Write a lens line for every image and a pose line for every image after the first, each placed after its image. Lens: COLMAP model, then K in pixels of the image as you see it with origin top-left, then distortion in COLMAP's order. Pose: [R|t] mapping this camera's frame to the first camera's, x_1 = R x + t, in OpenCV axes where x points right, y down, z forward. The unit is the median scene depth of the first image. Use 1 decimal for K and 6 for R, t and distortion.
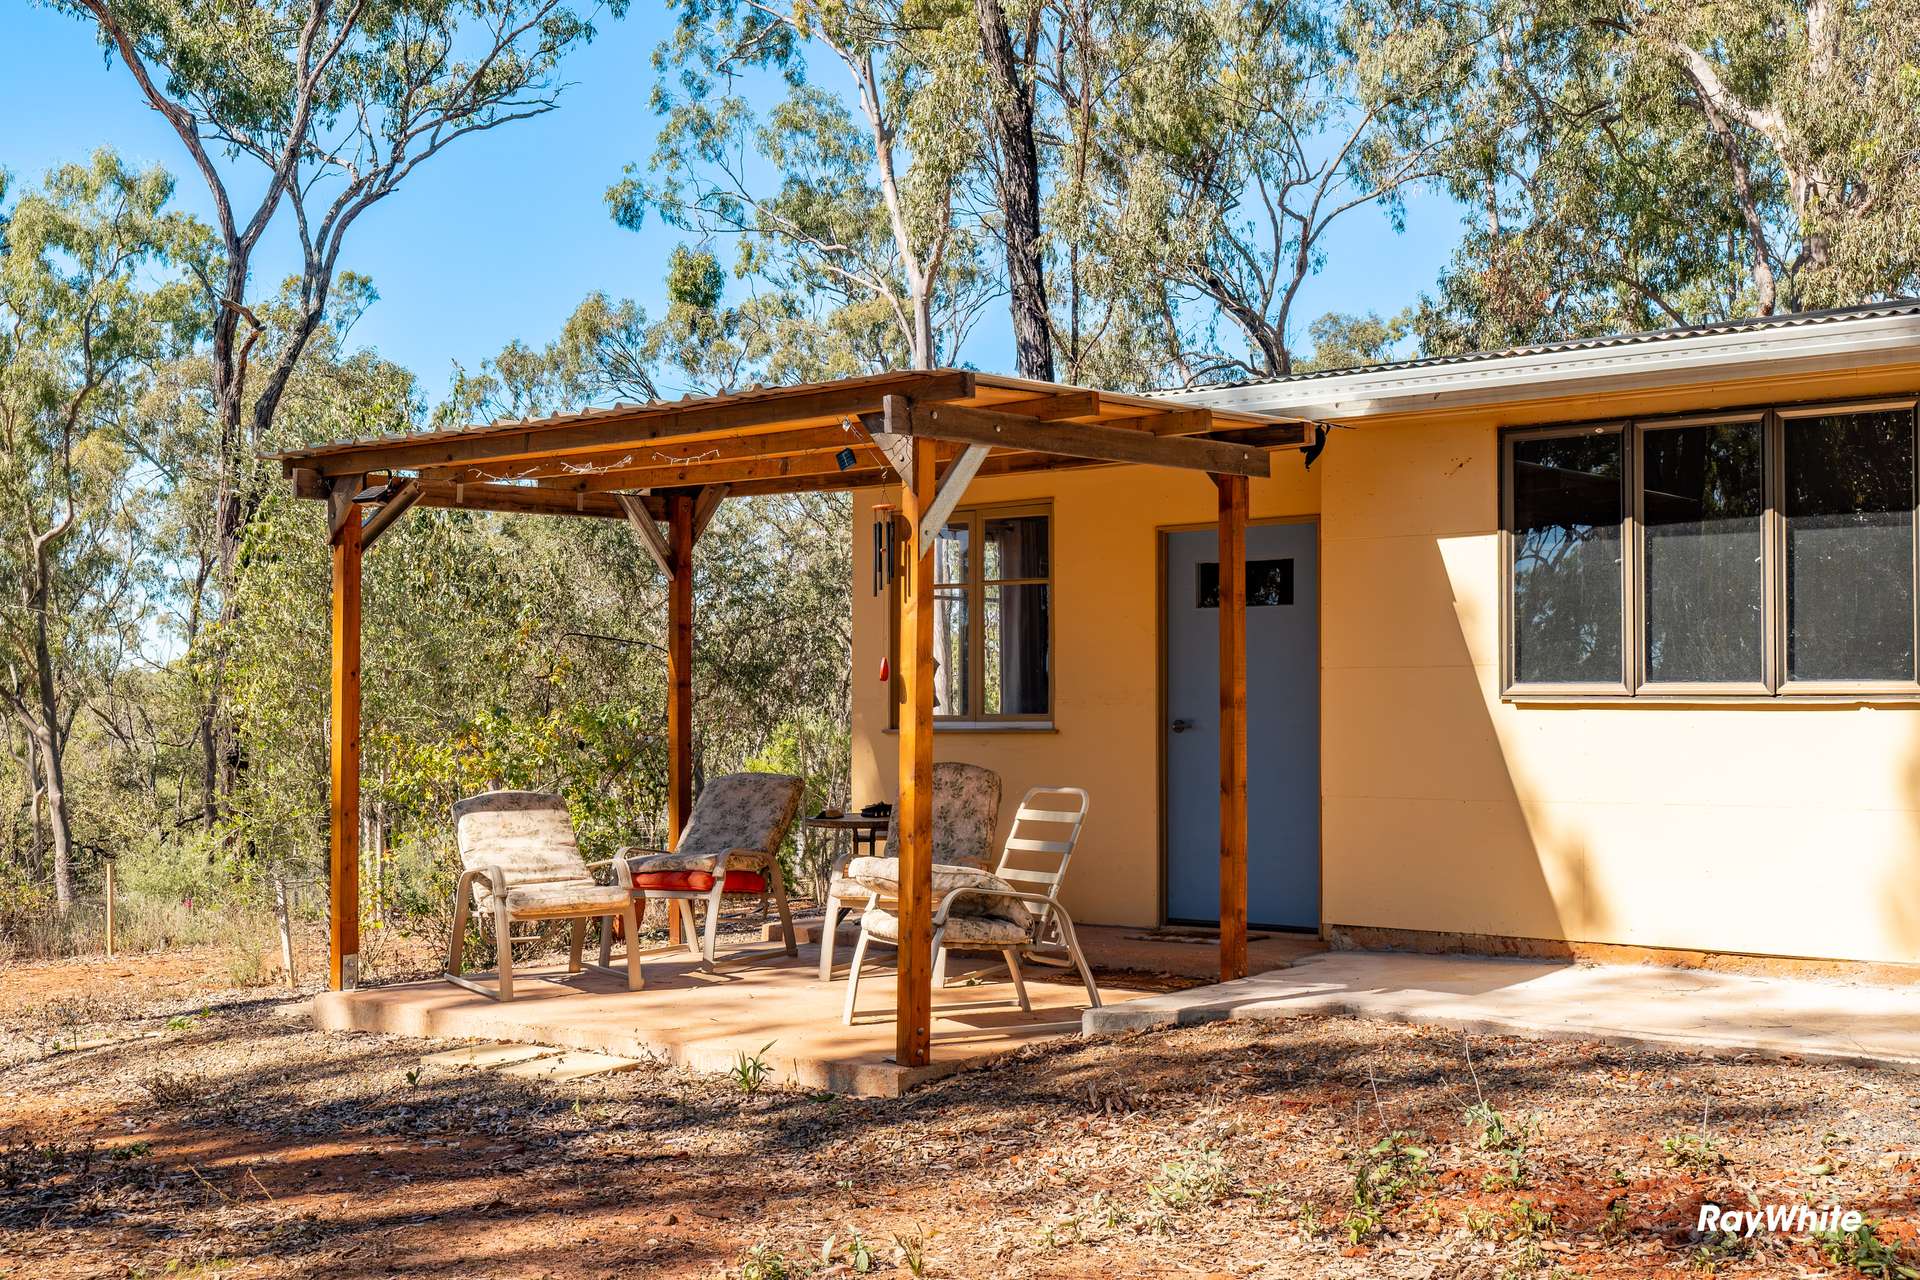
lens RADIAL K [[2271.6, 0, 960.0], [0, 2271.6, 640.0], [0, 0, 1]] dist [-0.009075, -0.011613]
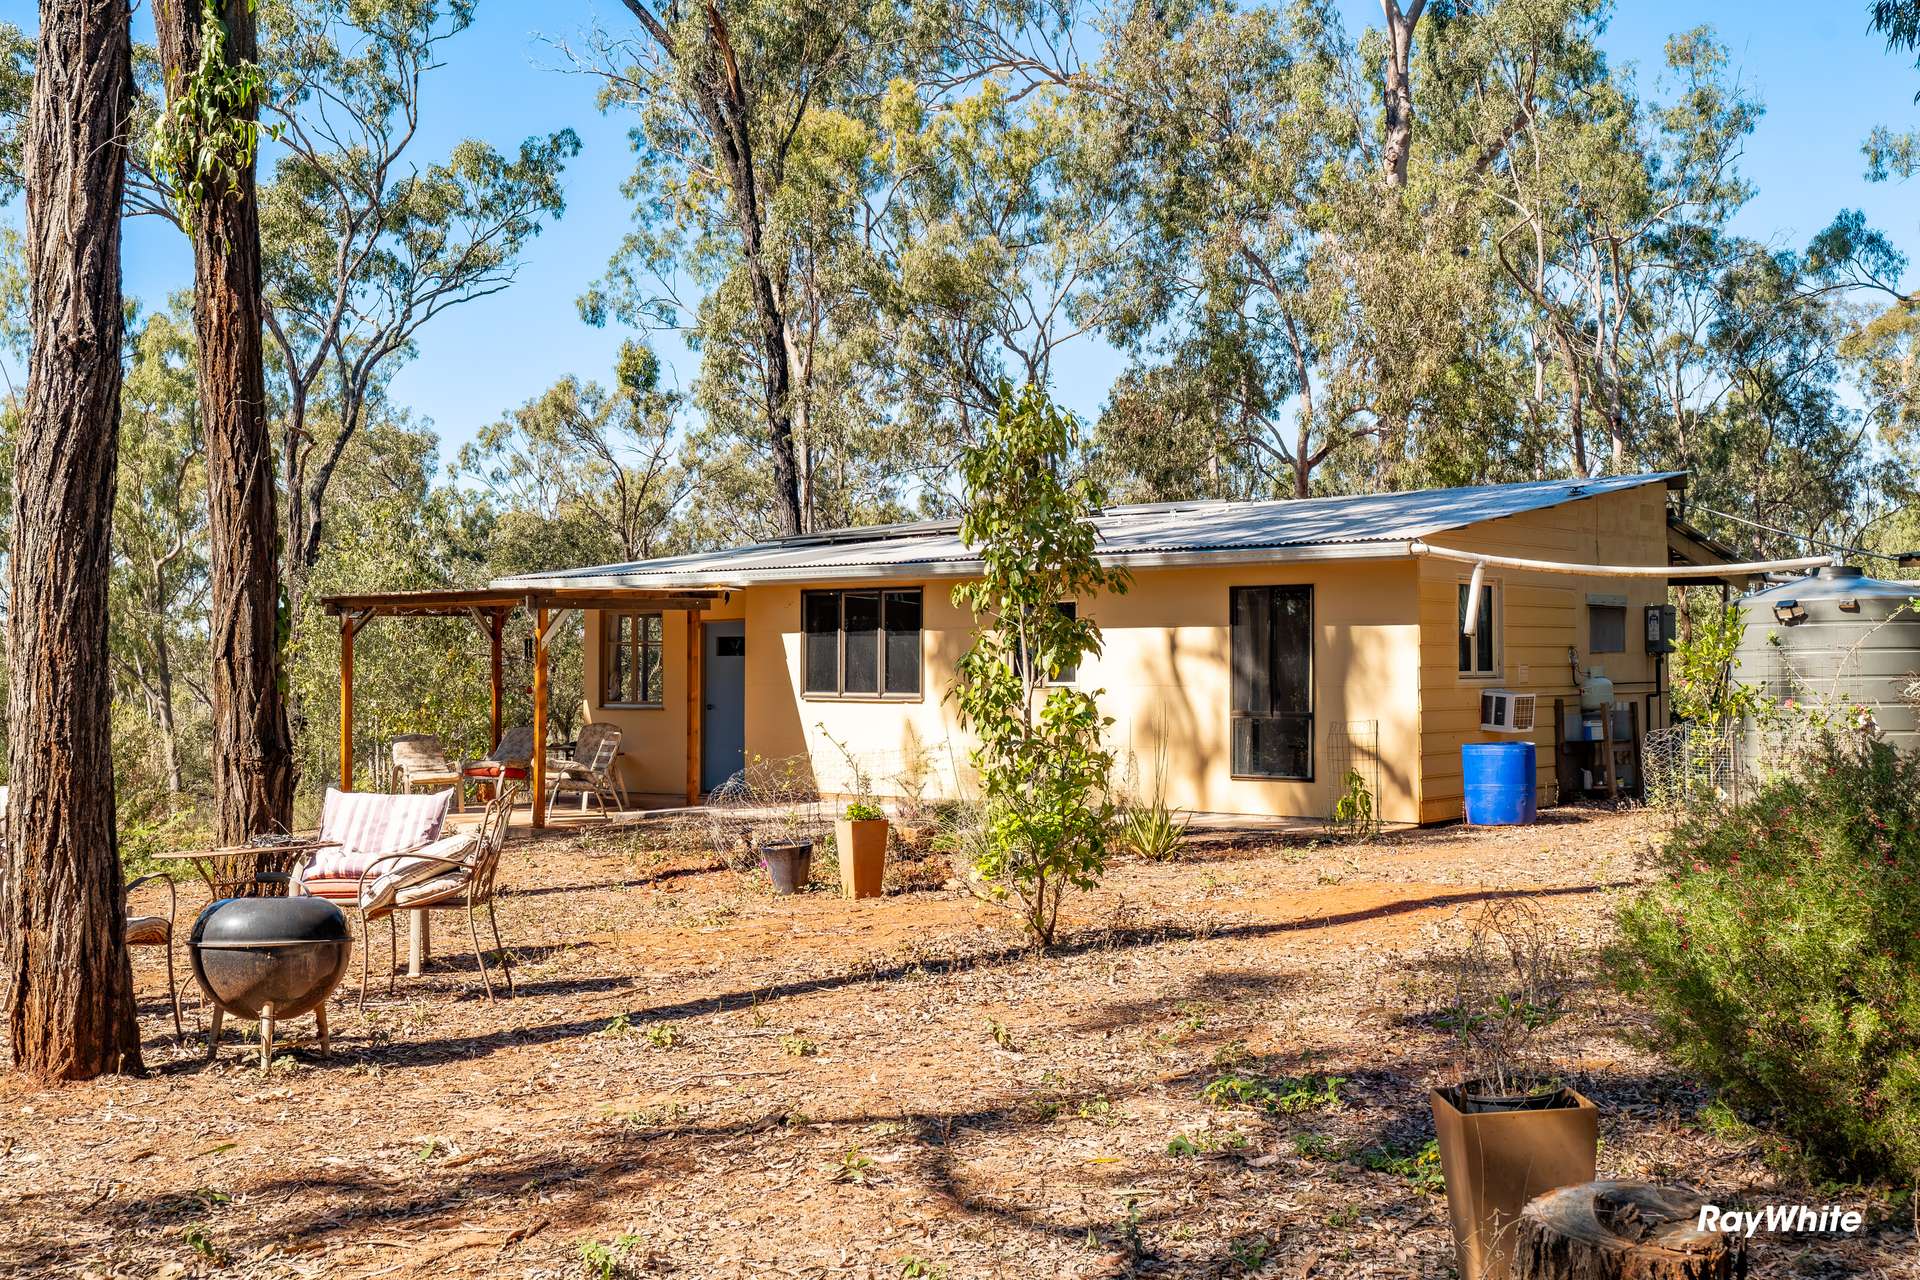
lens RADIAL K [[2027.2, 0, 954.2], [0, 2027.2, 620.9], [0, 0, 1]] dist [0.004098, 0.012704]
pose [[0.999993, 0.000791, 0.003622, 0.117324], [-0.000807, 0.999990, 0.004420, -0.020545], [-0.003618, -0.004423, 0.999984, -0.367272]]
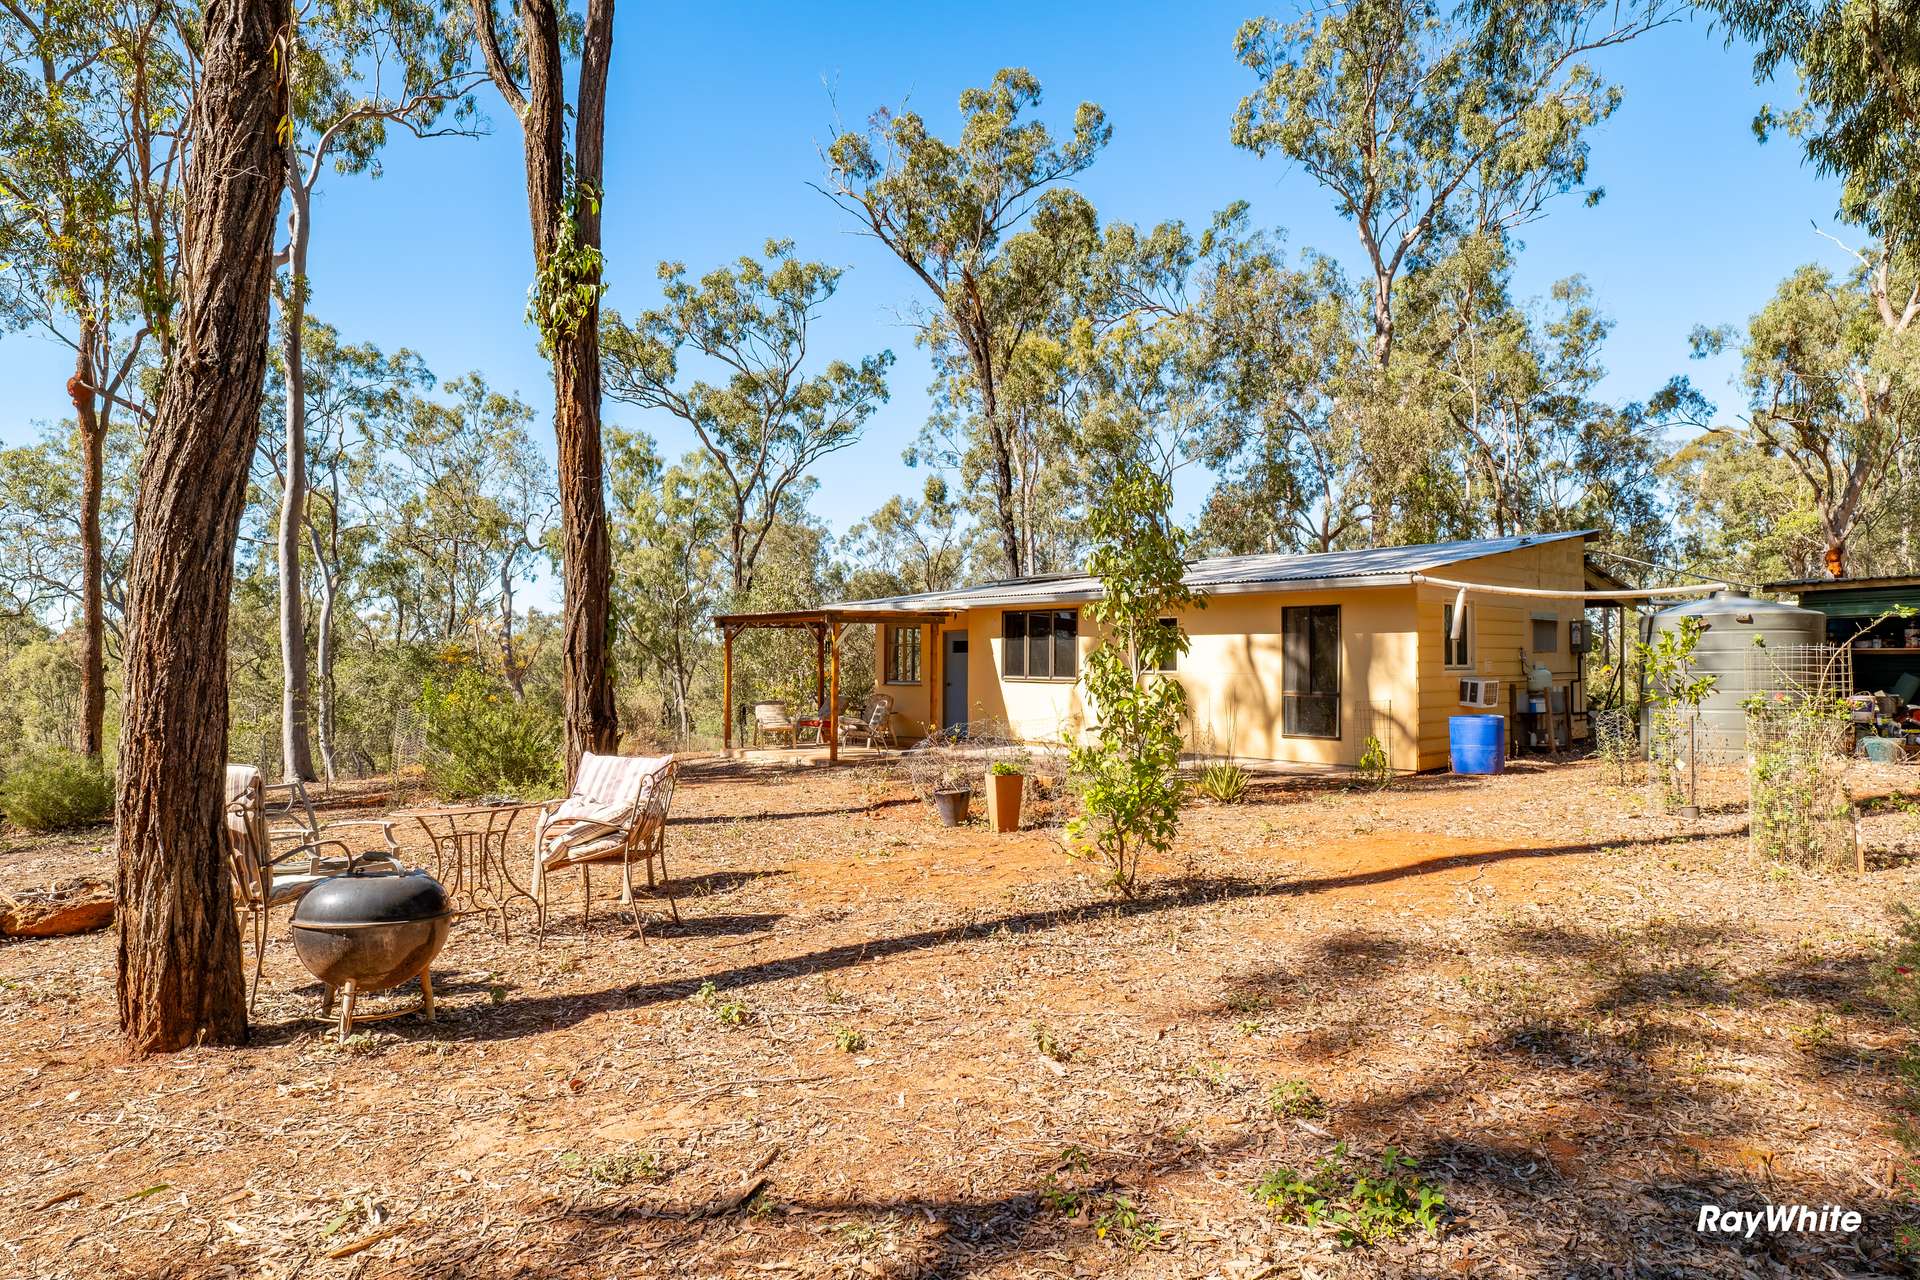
lens RADIAL K [[1107.7, 0, 958.3], [0, 1107.7, 630.7], [0, 0, 1]] dist [-0.036241, 0.039145]
pose [[0.989573, 0.000462, -0.144029, 0.129671], [-0.000215, 0.999998, 0.001730, -0.018686], [0.144030, -0.001681, 0.989572, -0.273250]]
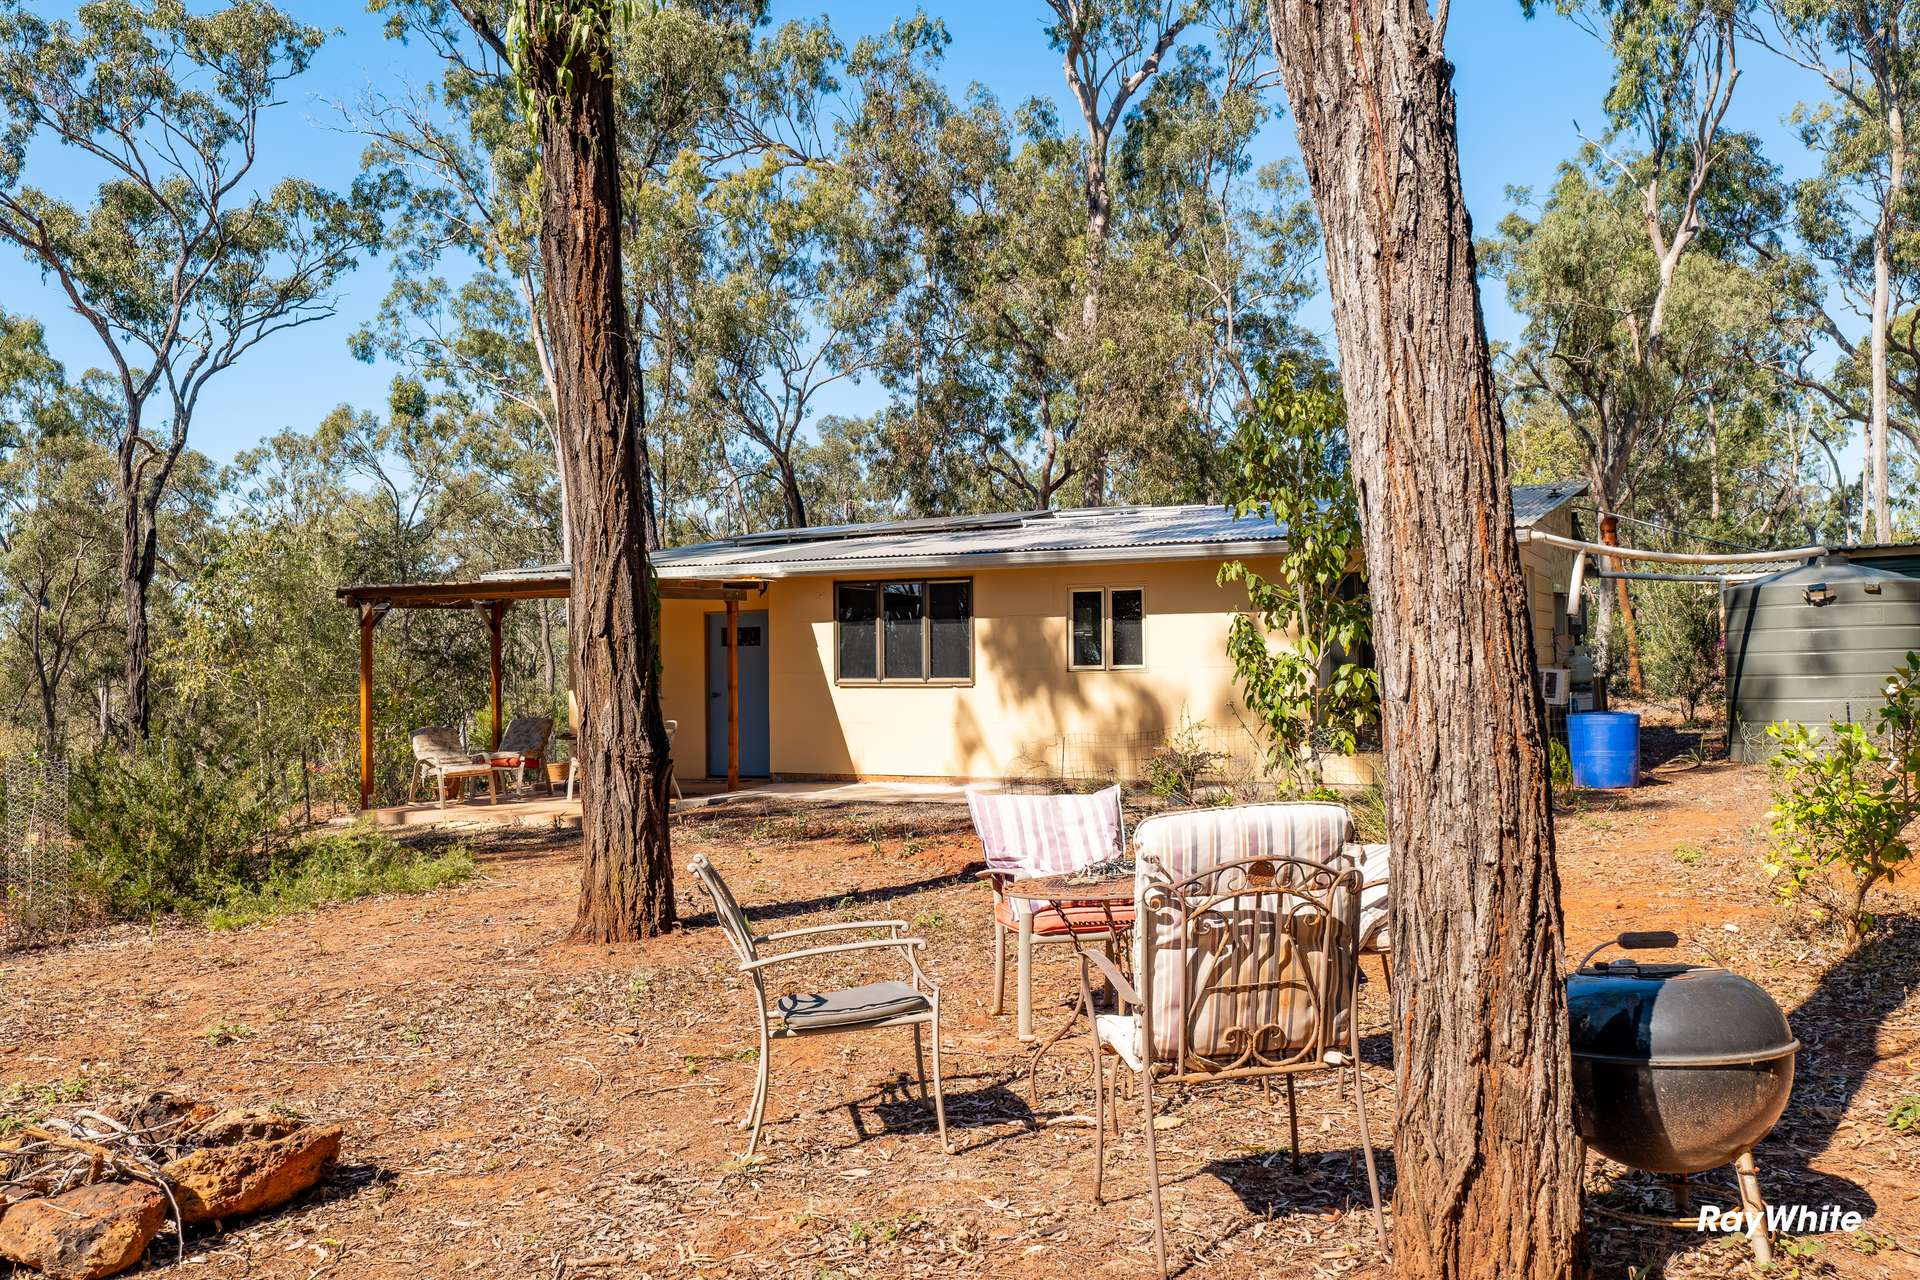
lens RADIAL K [[1617.5, 0, 968.0], [0, 1617.5, 627.1], [0, 0, 1]] dist [0.006143, -0.000104]
pose [[0.971588, -0.004939, 0.236625, -0.016337], [0.003940, 0.999981, 0.004696, -0.014532], [-0.236644, -0.003630, 0.971590, -0.253461]]
